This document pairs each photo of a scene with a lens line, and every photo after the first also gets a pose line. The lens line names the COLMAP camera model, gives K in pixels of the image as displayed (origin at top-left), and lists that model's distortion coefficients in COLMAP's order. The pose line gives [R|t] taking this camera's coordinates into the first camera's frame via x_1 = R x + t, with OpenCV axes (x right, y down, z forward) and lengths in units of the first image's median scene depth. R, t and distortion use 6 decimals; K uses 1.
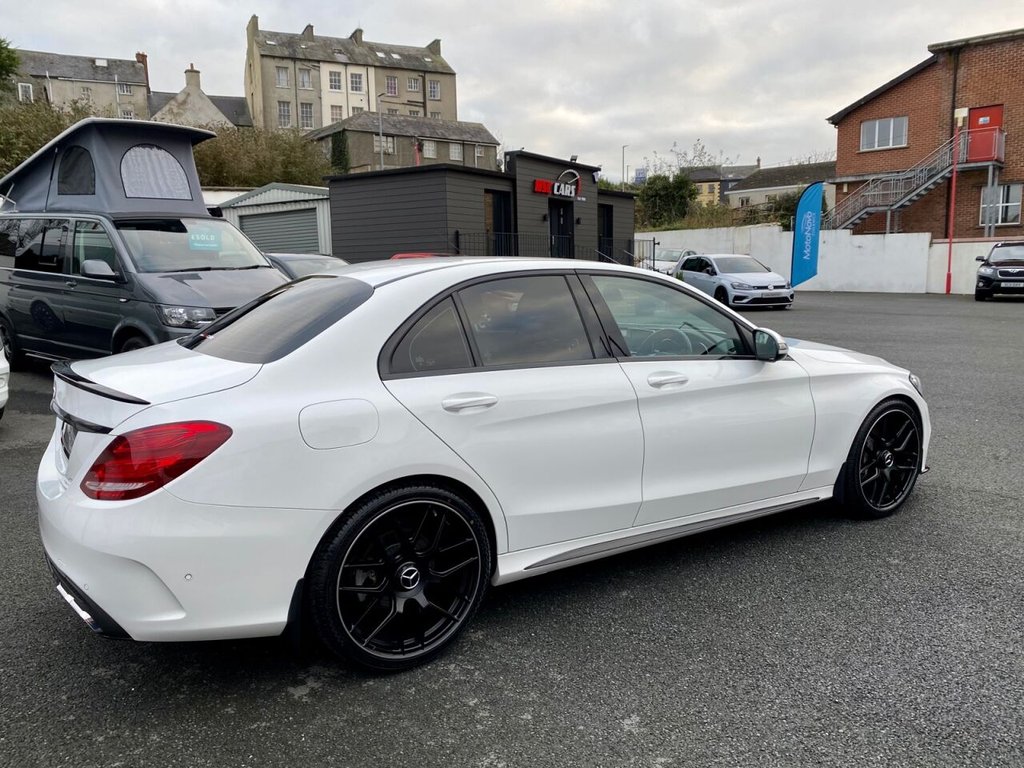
lens RADIAL K [[791.9, 0, 509.8], [0, 791.9, 378.6], [0, 0, 1]] dist [0.013314, -0.009176]
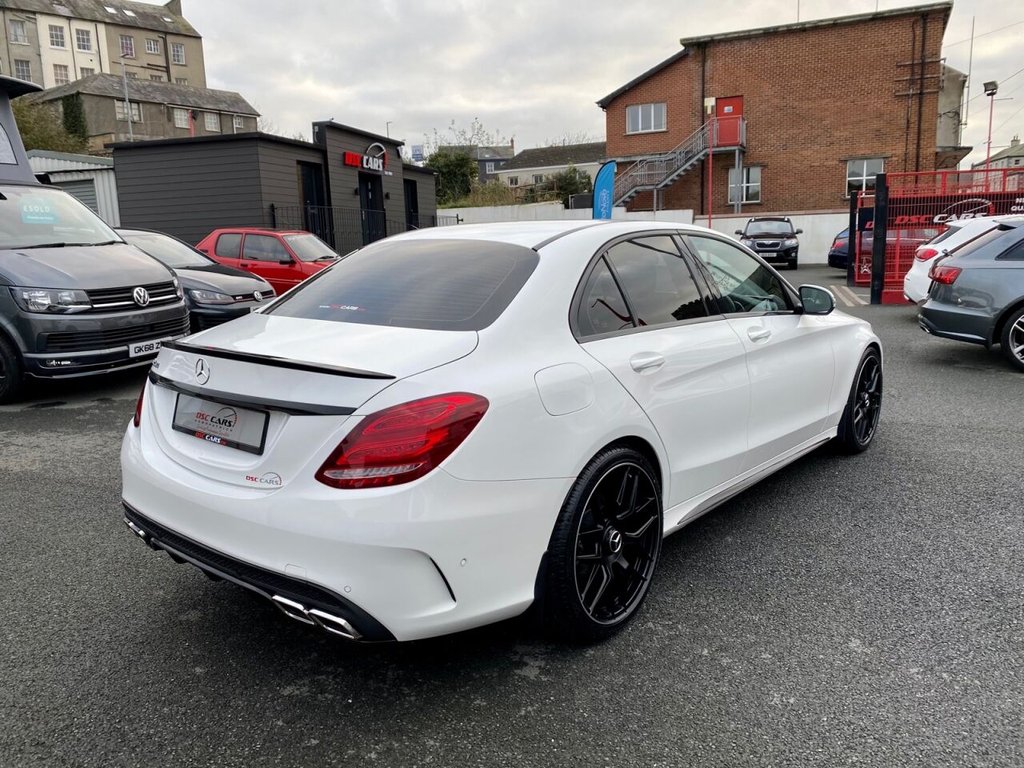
lens RADIAL K [[791.9, 0, 509.8], [0, 791.9, 378.6], [0, 0, 1]] dist [0.013314, -0.009176]
pose [[0.954969, -0.061342, 0.290294, -0.050094], [0.053736, 0.997973, 0.034108, 0.000796], [-0.291798, -0.016973, 0.956330, 0.009416]]
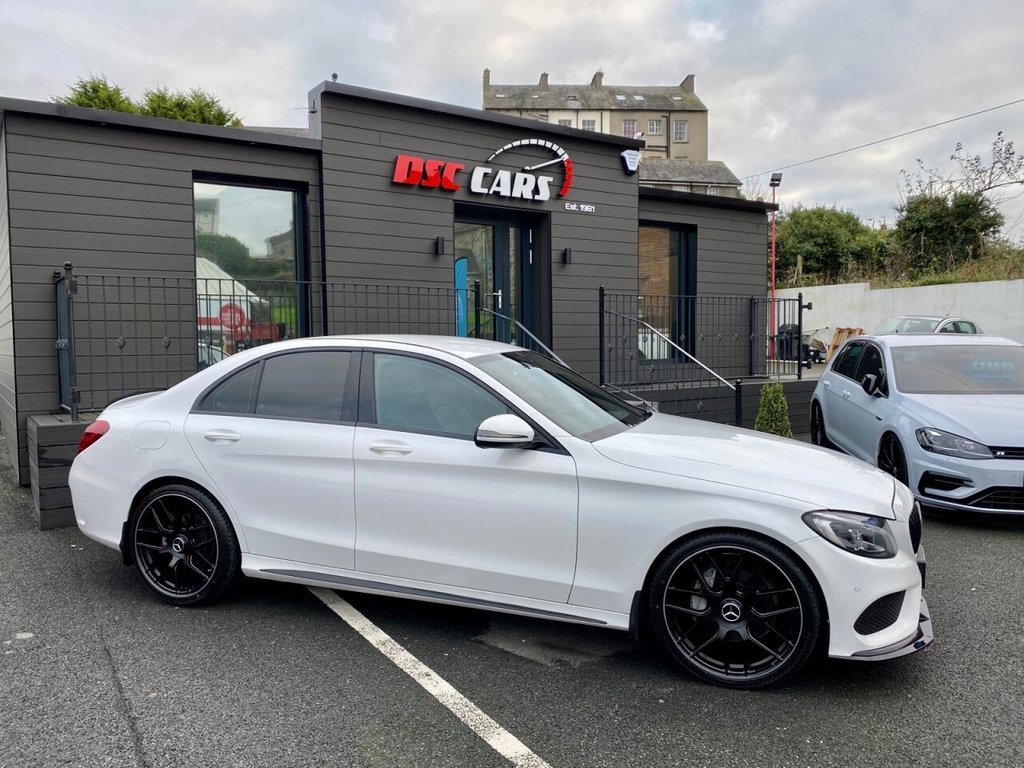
lens RADIAL K [[791.9, 0, 509.8], [0, 791.9, 378.6], [0, 0, 1]] dist [0.013314, -0.009176]
pose [[0.926689, 0.028784, -0.374725, 0.167841], [-0.059049, 0.995830, -0.069535, -0.073950], [0.371161, 0.086564, 0.924525, 0.438736]]
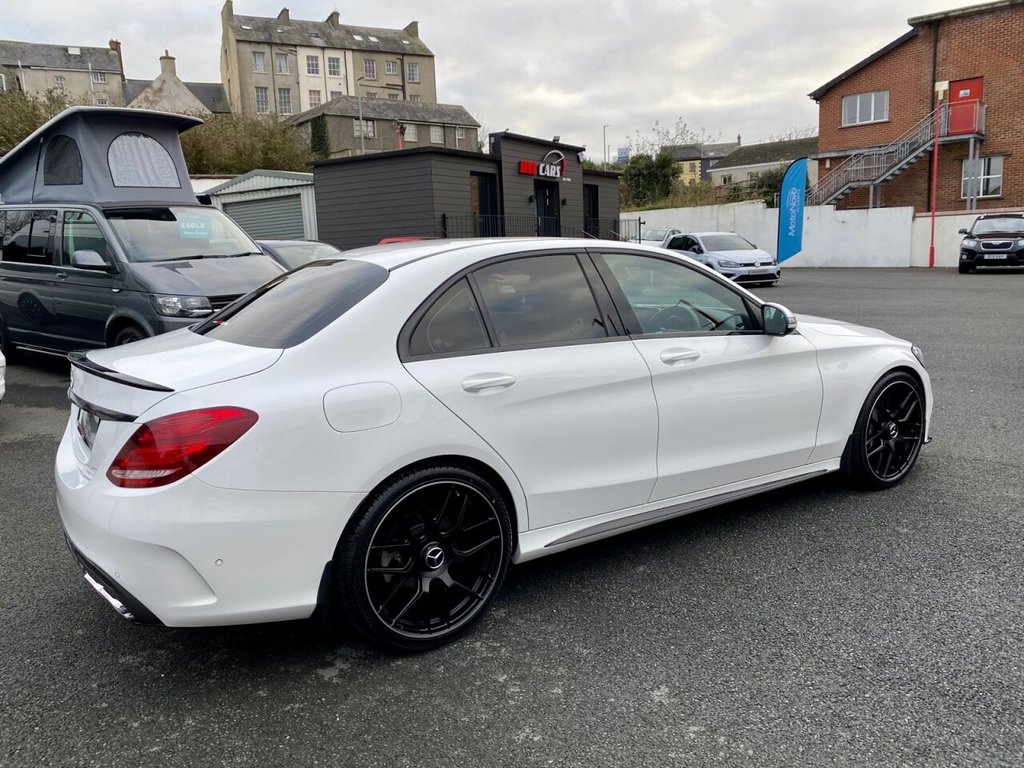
lens RADIAL K [[792.1, 0, 506.1], [0, 792.1, 374.1], [0, 0, 1]] dist [0.013542, -0.008998]
pose [[0.999627, -0.023330, 0.014163, -0.004200], [0.023107, 0.999609, 0.015714, 0.000383], [-0.014524, -0.015381, 0.999776, -0.000469]]
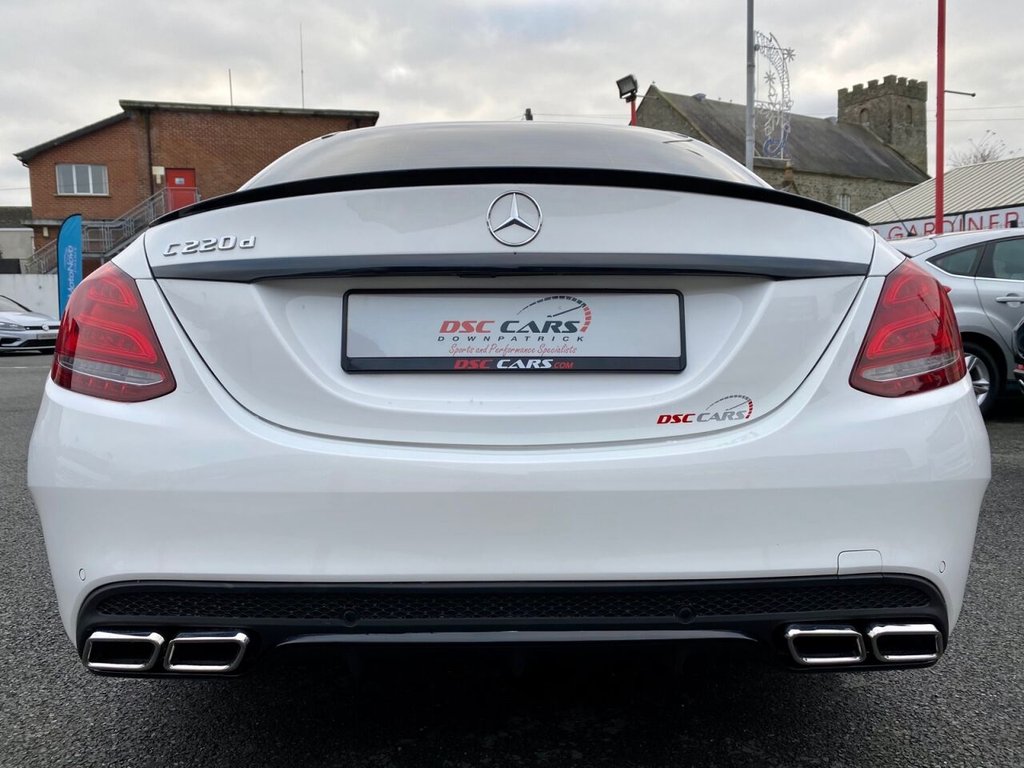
lens RADIAL K [[791.9, 0, 509.8], [0, 791.9, 378.6], [0, 0, 1]] dist [0.013314, -0.009176]
pose [[0.536504, -0.062306, 0.841595, -0.089724], [0.129111, 0.991590, -0.008896, 0.009167], [-0.833963, 0.113432, 0.540036, 0.076260]]
